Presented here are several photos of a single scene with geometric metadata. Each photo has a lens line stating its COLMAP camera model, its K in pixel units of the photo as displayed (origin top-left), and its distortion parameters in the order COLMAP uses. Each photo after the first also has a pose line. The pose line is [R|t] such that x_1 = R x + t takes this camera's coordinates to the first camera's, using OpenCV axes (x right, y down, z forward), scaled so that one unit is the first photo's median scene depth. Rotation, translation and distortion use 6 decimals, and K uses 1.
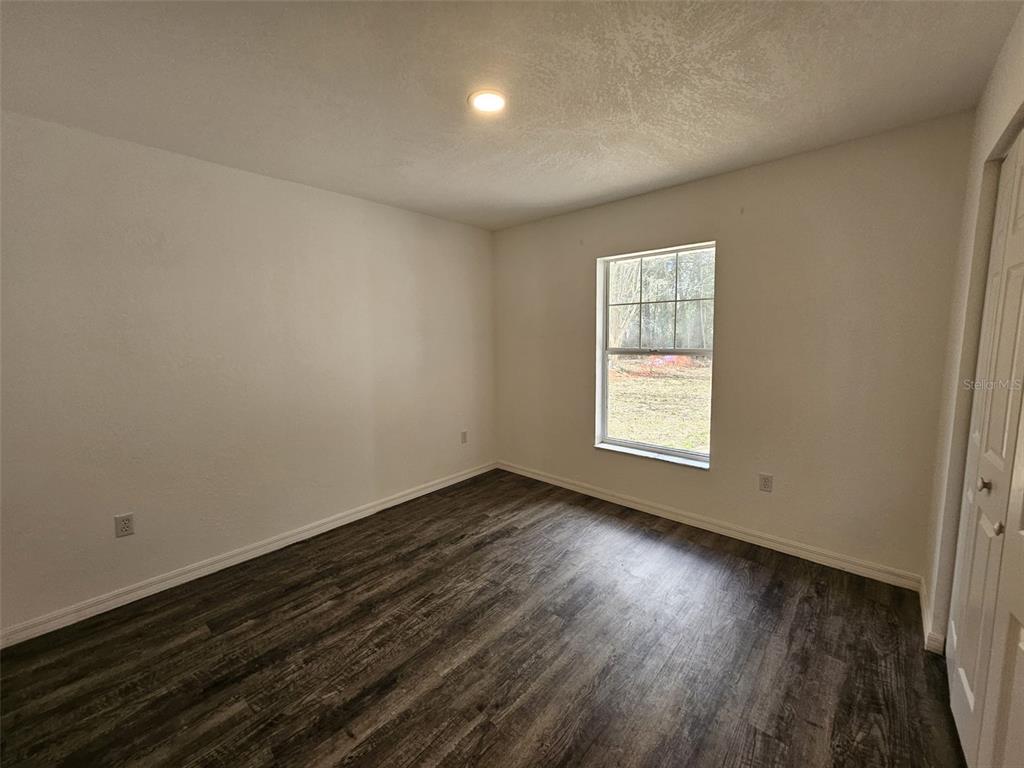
lens RADIAL K [[402.0, 0, 519.6], [0, 402.0, 385.8], [0, 0, 1]] dist [0.006806, -0.002909]
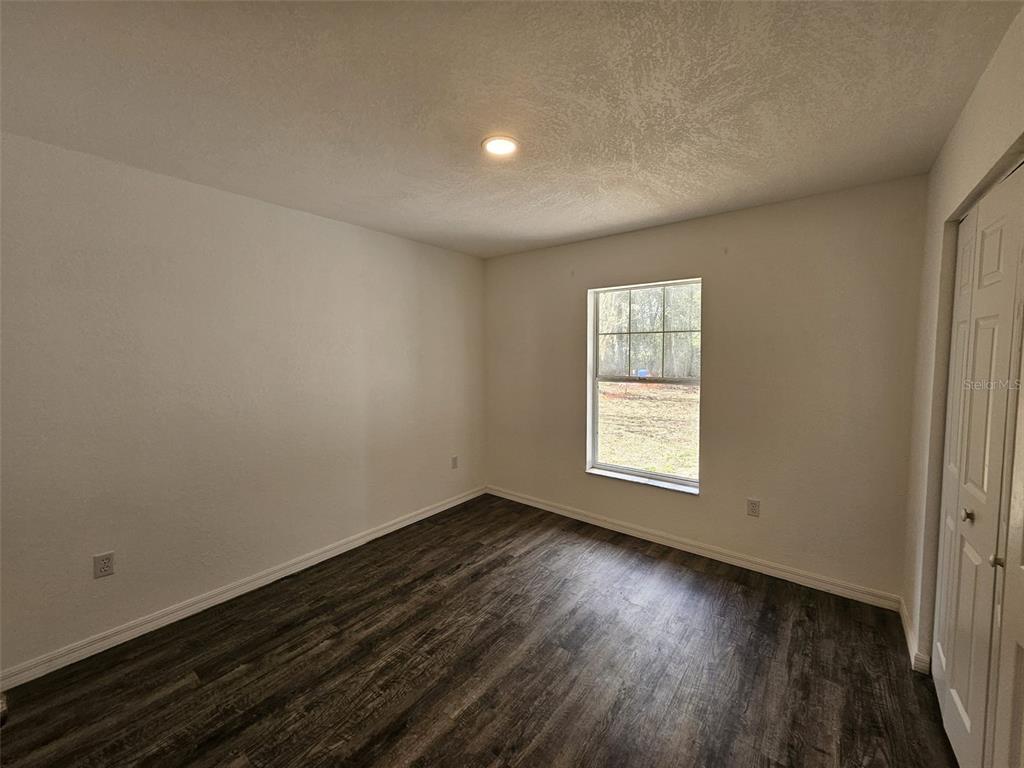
lens RADIAL K [[402.0, 0, 504.3], [0, 402.0, 380.0], [0, 0, 1]] dist [0.006806, -0.002909]
pose [[0.997807, 0.007837, 0.065727, -0.125700], [-0.004690, 0.998841, -0.047904, -0.045022], [-0.066027, 0.047490, 0.996687, -0.015704]]
